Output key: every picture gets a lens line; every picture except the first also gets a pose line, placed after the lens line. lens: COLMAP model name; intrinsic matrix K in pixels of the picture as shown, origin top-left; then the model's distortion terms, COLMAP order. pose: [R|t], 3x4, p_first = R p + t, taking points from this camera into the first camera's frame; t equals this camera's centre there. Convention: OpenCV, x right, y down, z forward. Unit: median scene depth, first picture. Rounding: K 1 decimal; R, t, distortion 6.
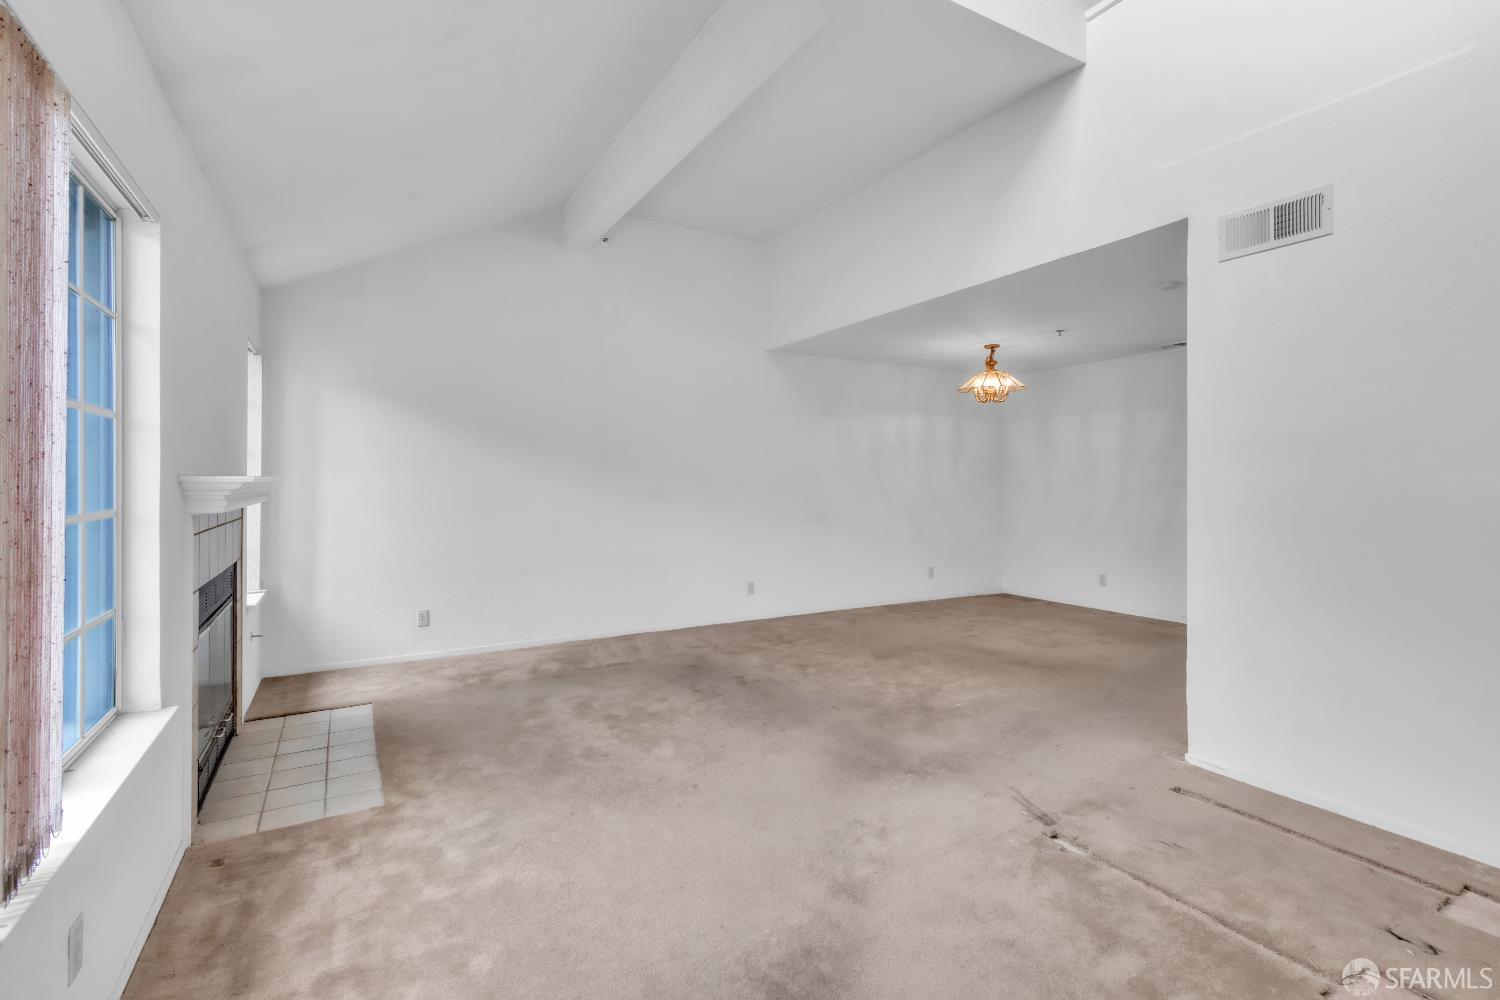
lens RADIAL K [[682.3, 0, 750.2], [0, 682.3, 480.8], [0, 0, 1]] dist [0.000202, -0.000448]
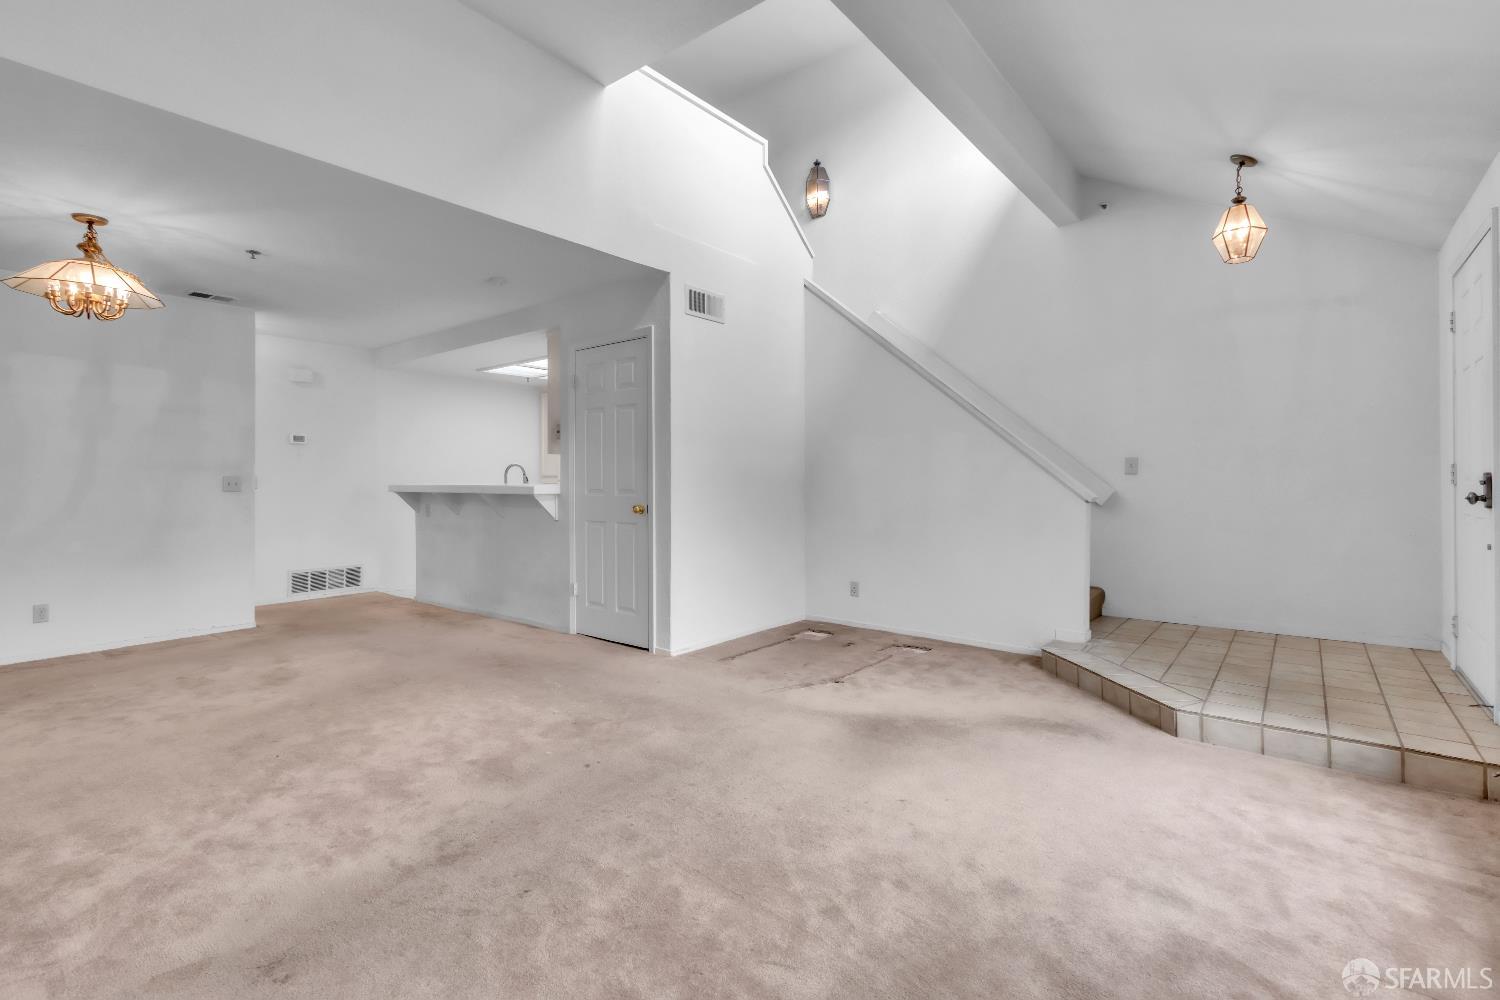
lens RADIAL K [[682.3, 0, 750.2], [0, 682.3, 480.8], [0, 0, 1]] dist [0.000202, -0.000448]
pose [[-0.371751, 0.005540, 0.928316, -0.381318], [0.010976, 0.999939, -0.001572, 0.027854], [-0.928268, 0.009605, -0.371789, 0.712309]]
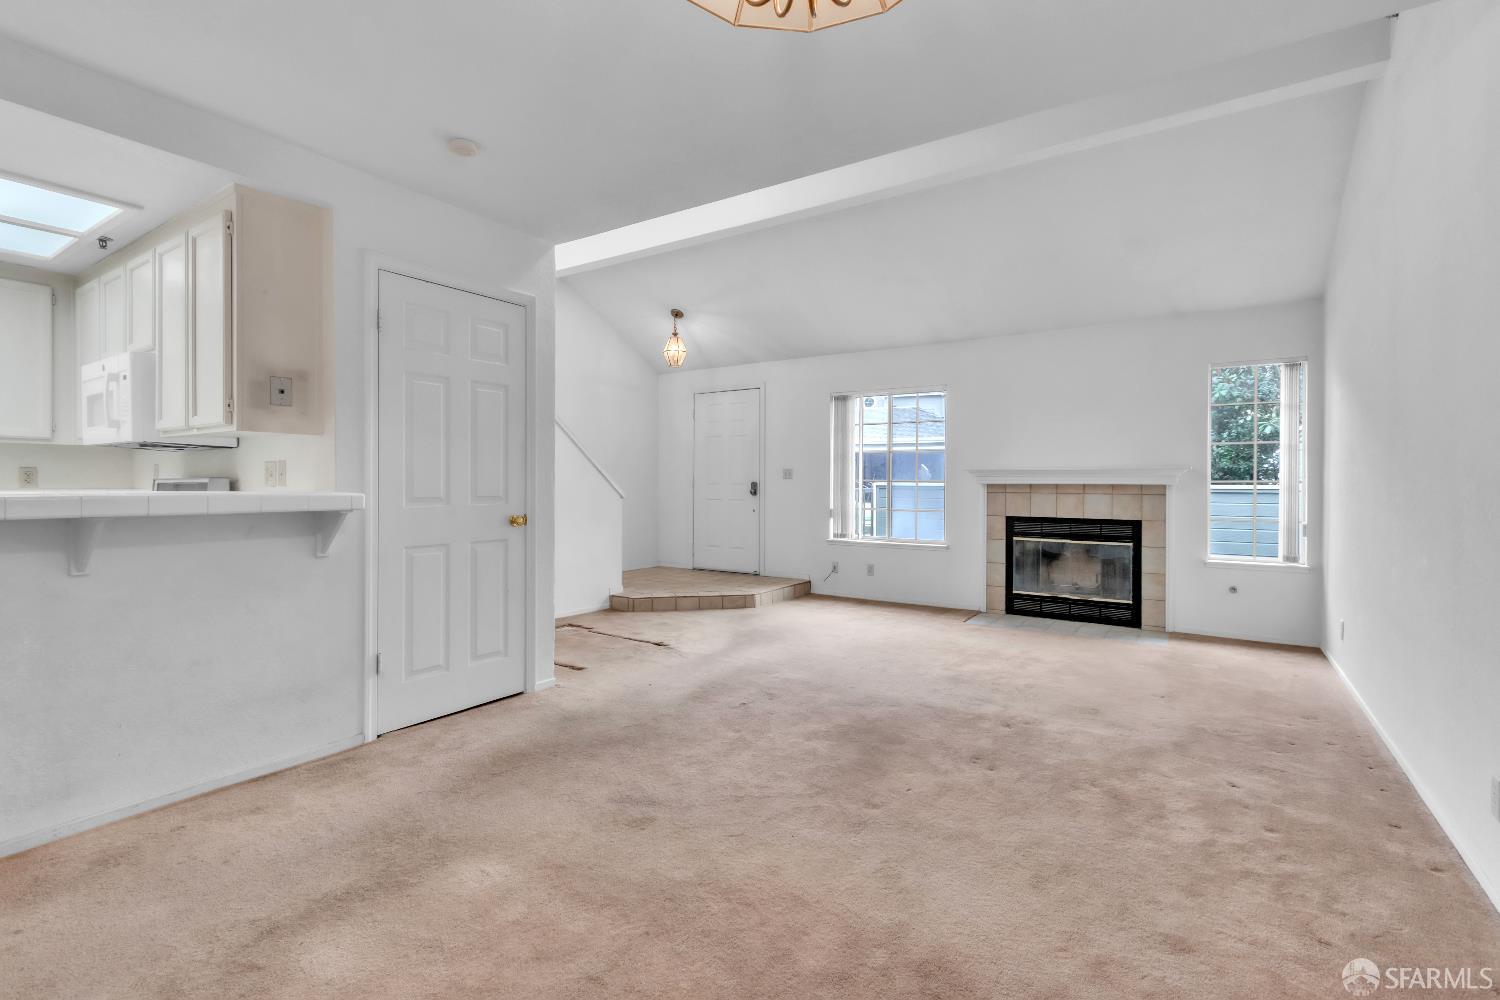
lens RADIAL K [[682.3, 0, 750.2], [0, 682.3, 480.8], [0, 0, 1]] dist [0.000202, -0.000448]
pose [[-0.895377, -0.000445, -0.445309, 0.451576], [-0.002680, 0.999987, 0.004389, 0.018909], [0.445302, 0.005123, -0.895366, 1.174490]]
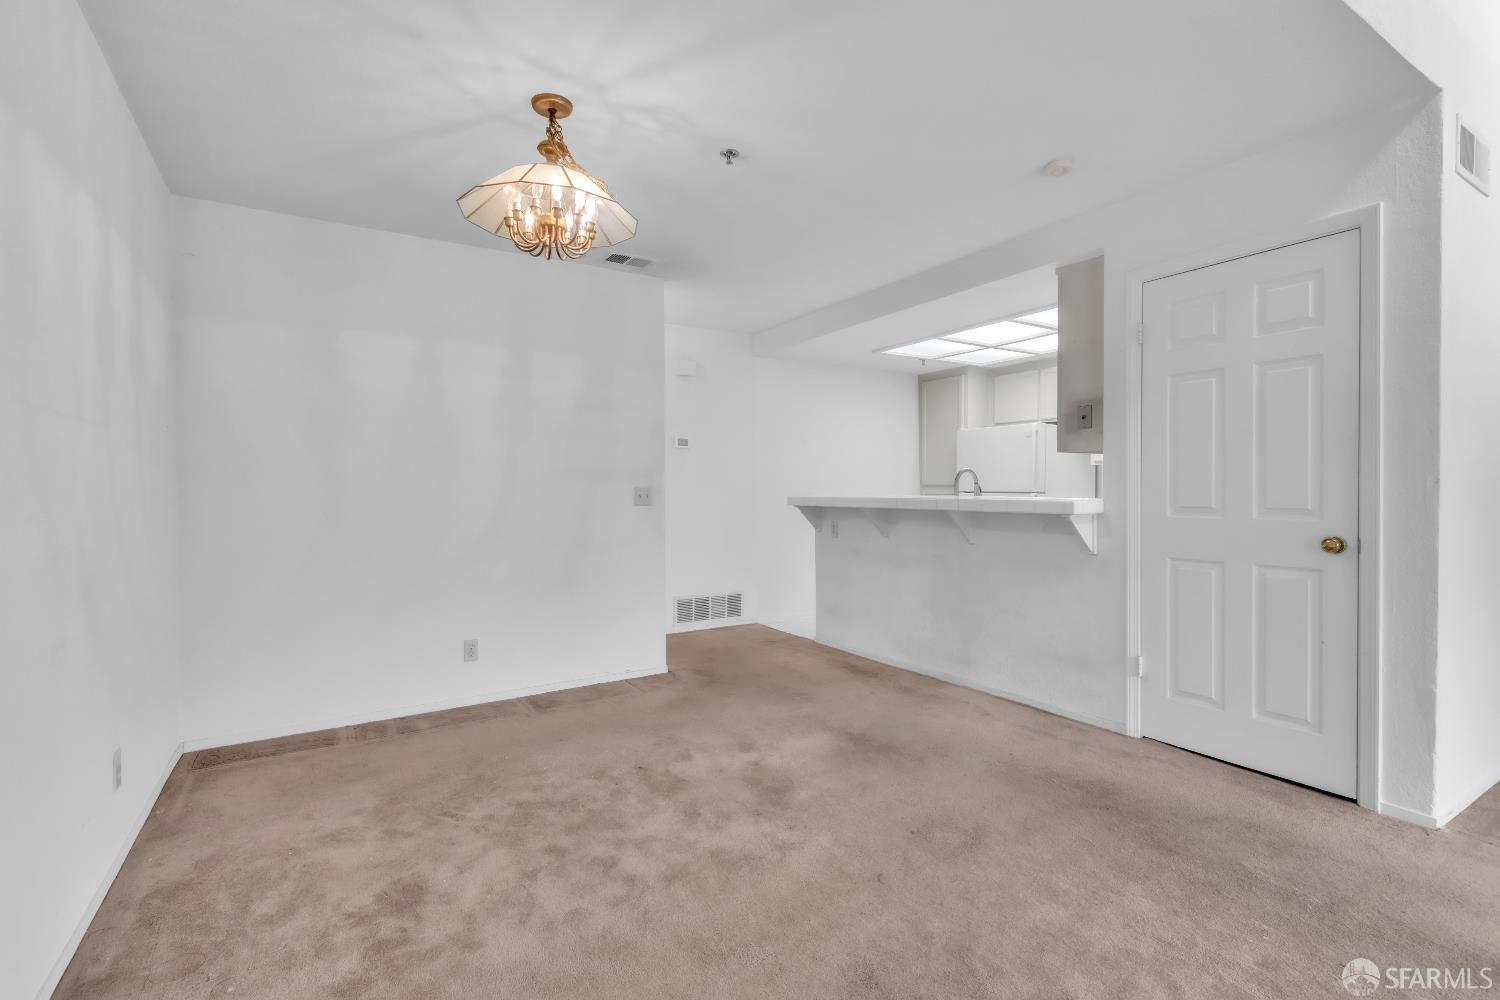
lens RADIAL K [[680.4, 0, 750.0], [0, 680.4, 500.0], [0, 0, 1]] dist [0.000043, -0.000197]
pose [[-0.034899, -0.009936, 0.999341, -0.033866], [0.011397, 0.999882, 0.010339, 0.021047], [-0.999326, 0.011750, -0.034782, 0.916937]]
